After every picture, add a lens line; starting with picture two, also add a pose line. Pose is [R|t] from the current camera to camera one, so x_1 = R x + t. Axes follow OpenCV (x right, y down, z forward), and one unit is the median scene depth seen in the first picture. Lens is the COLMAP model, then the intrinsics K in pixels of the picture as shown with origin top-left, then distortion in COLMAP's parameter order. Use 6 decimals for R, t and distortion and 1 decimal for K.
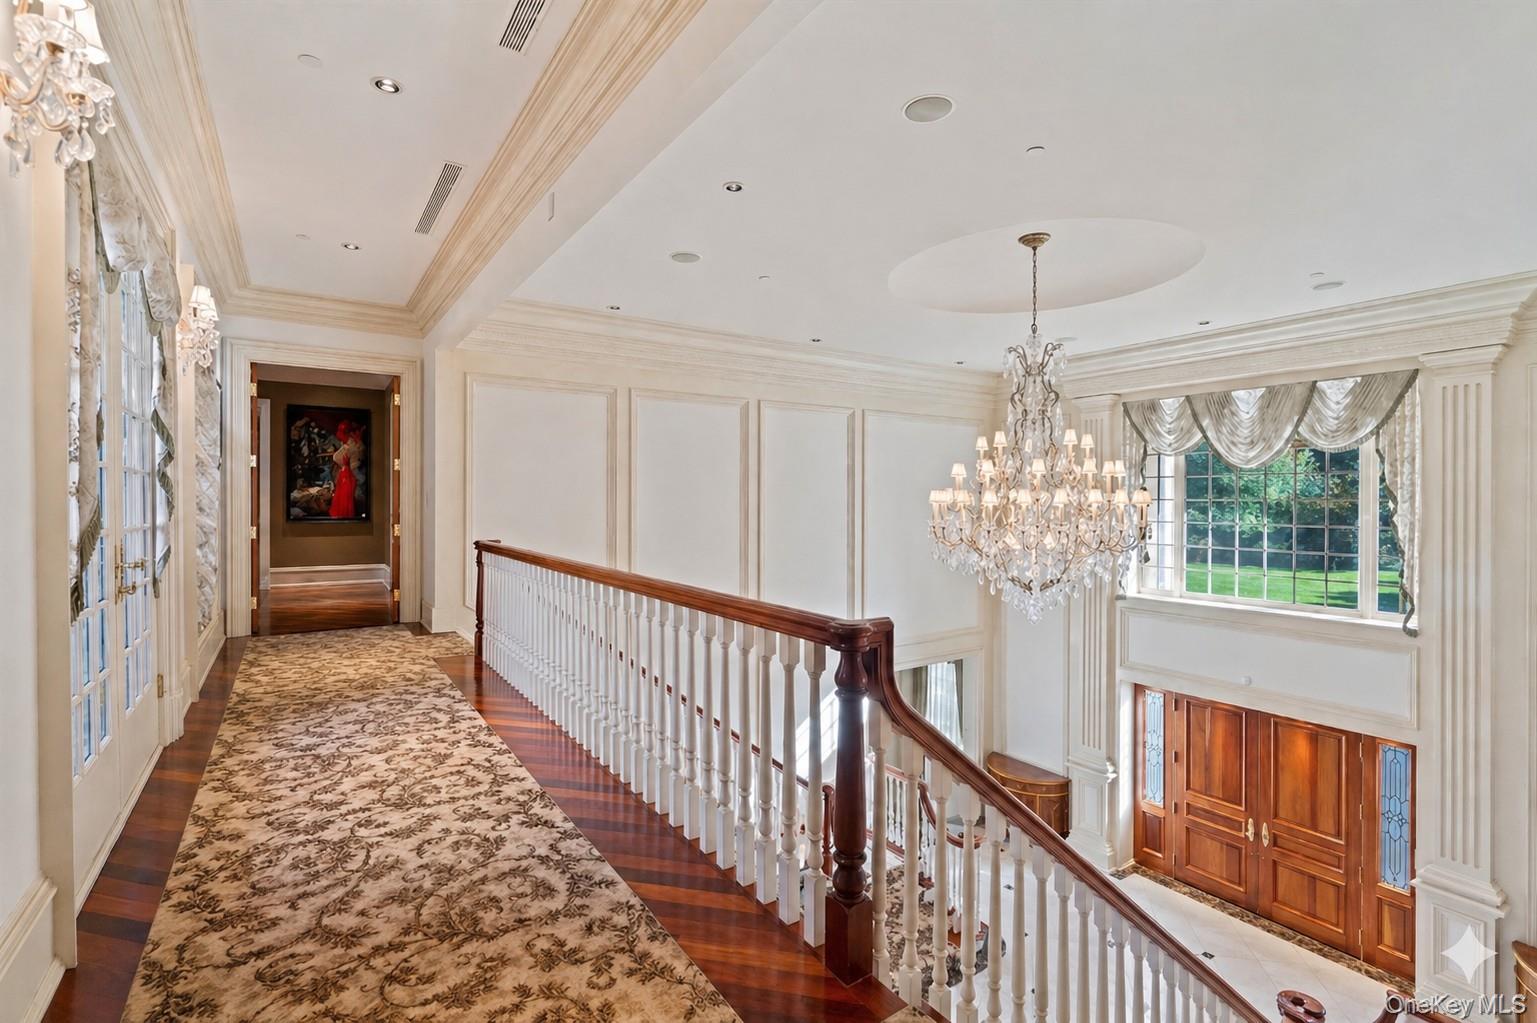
lens RADIAL K [[705.2, 0, 768.5], [0, 705.2, 511.5], [0, 0, 1]] dist [-0.001126, 0.000004]
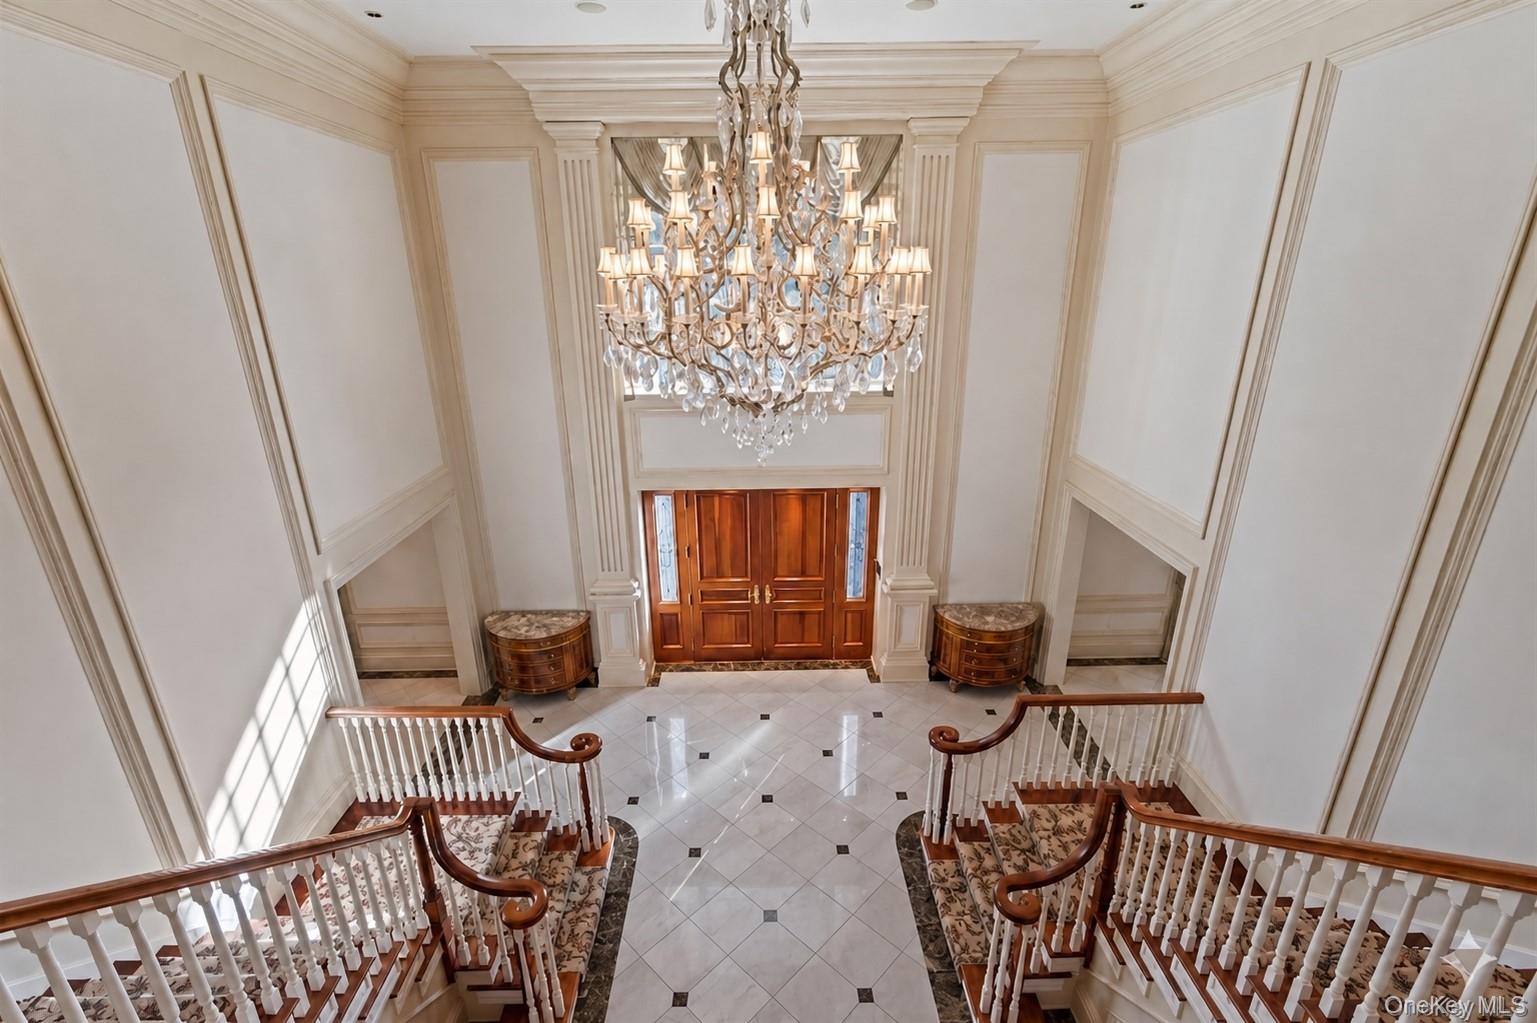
lens RADIAL K [[693.5, 0, 763.6], [0, 693.5, 534.3], [0, 0, 1]] dist [-0.000822, -0.000084]
pose [[0.544328, -0.300948, 0.783031, -0.133866], [0.030521, 0.939920, 0.340029, -0.003107], [-0.838317, -0.161188, 0.520810, 0.470853]]
